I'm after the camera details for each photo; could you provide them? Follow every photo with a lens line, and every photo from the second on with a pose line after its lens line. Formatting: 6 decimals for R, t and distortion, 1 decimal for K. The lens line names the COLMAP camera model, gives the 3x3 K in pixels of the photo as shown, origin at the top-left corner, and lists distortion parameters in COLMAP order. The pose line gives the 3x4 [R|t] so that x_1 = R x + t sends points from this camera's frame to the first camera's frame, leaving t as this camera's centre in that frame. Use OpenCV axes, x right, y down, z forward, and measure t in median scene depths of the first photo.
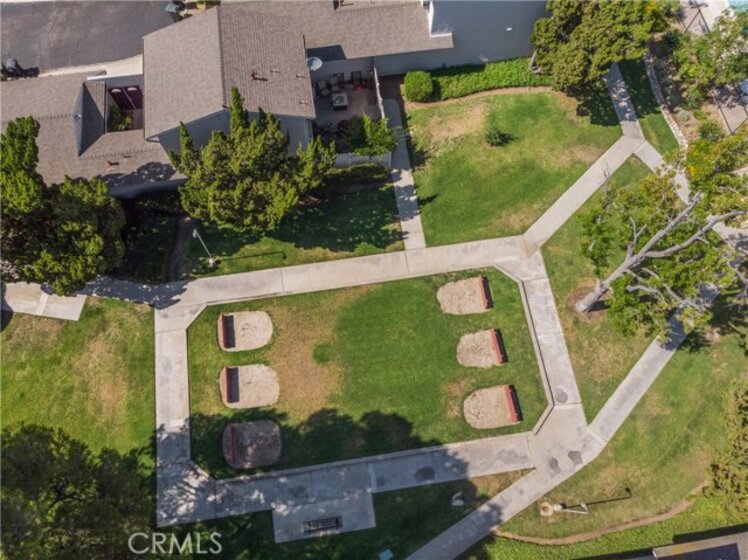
lens RADIAL K [[548.2, 0, 374.0], [0, 548.2, 280.0], [0, 0, 1]] dist [0.008044, 0.007001]
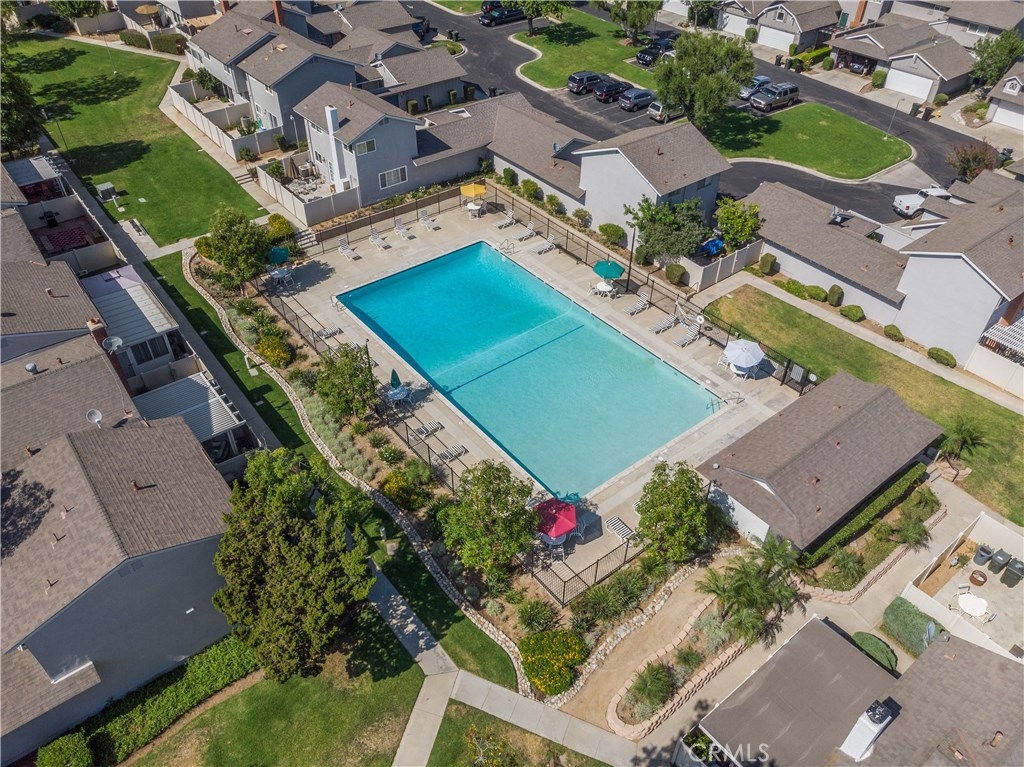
lens RADIAL K [[750.5, 0, 512.0], [0, 750.5, 383.5], [0, 0, 1]] dist [0.008044, 0.007001]
pose [[0.866876, -0.324293, 0.378630, 0.313966], [0.467471, 0.792648, -0.391382, -0.141715], [-0.173198, 0.516278, 0.838725, 0.057547]]
